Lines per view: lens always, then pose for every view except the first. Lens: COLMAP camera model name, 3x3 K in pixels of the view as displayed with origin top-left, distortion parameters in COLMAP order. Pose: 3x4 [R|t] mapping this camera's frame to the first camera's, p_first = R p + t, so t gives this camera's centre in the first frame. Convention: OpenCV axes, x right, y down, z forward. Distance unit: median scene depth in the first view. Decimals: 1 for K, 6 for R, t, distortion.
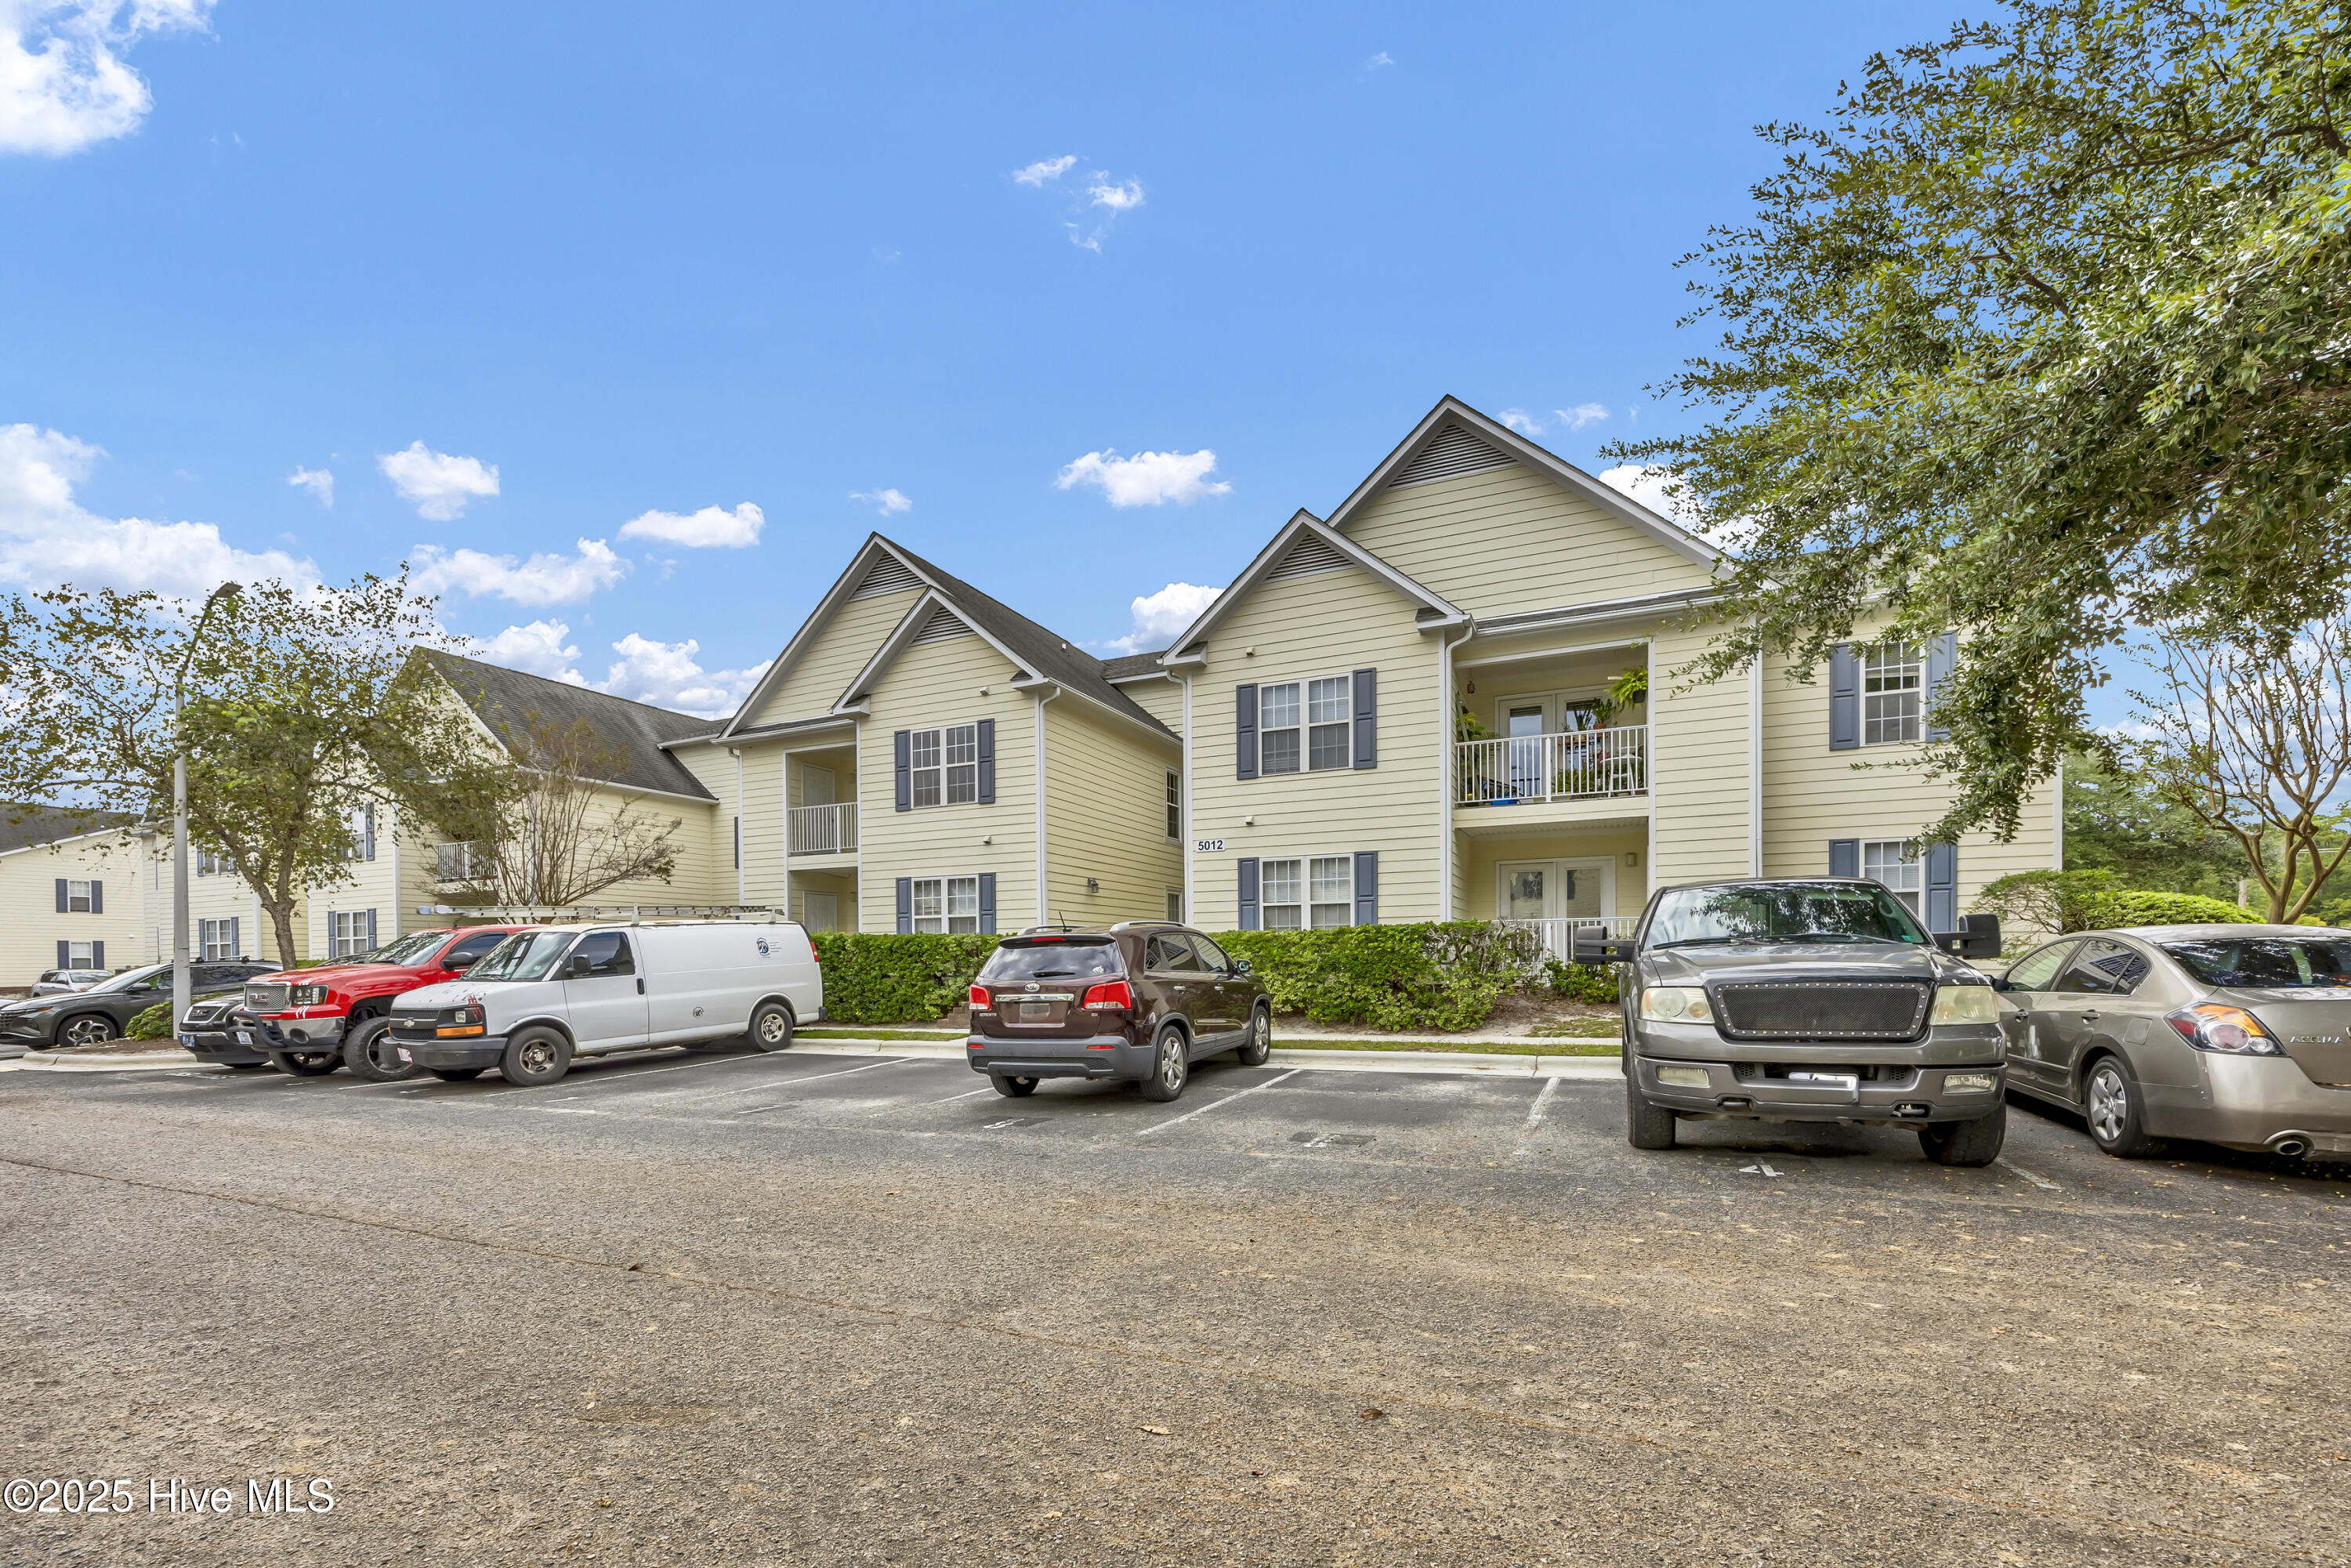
lens RADIAL K [[926.8, 0, 1181.4], [0, 926.8, 784.7], [0, 0, 1]] dist [-0.001147, 0.000050]
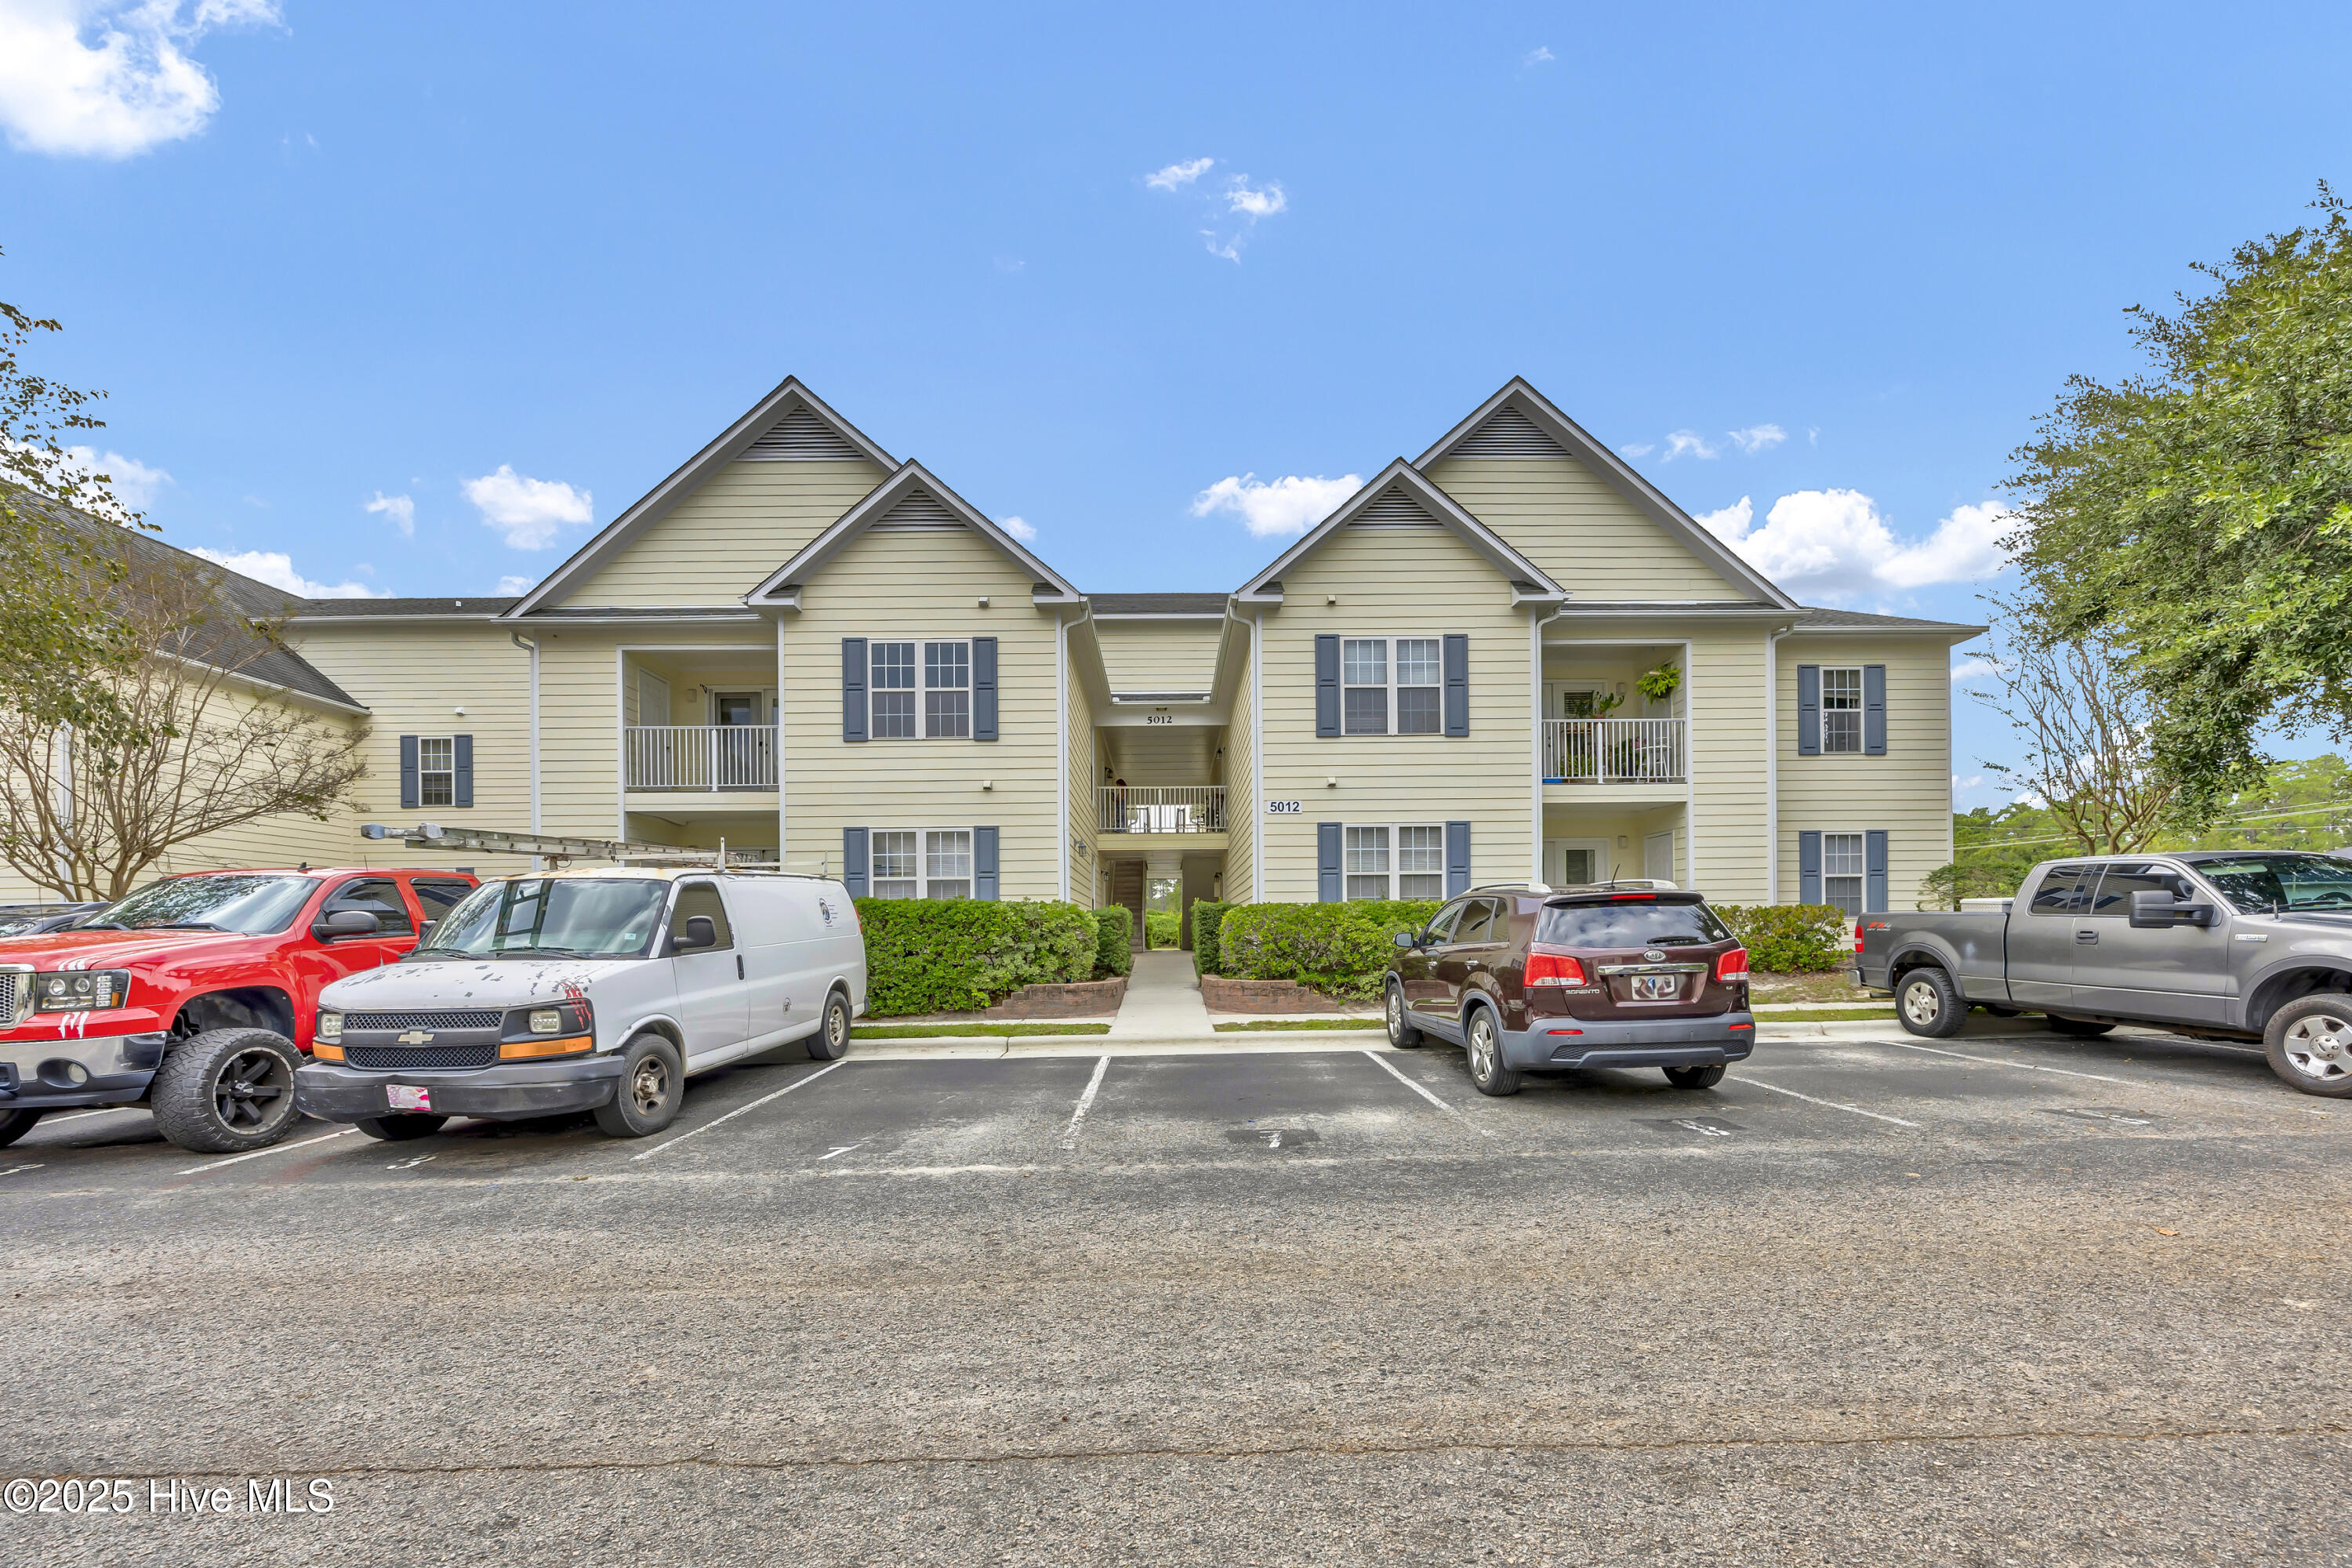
lens RADIAL K [[958.2, 0, 1176.1], [0, 958.2, 760.1], [0, 0, 1]] dist [-0.016337, -0.000185]
pose [[0.911311, 0.074721, 0.404882, -0.452128], [-0.075483, 0.997047, -0.014107, 0.041526], [-0.404741, -0.017706, 0.914260, 0.192208]]
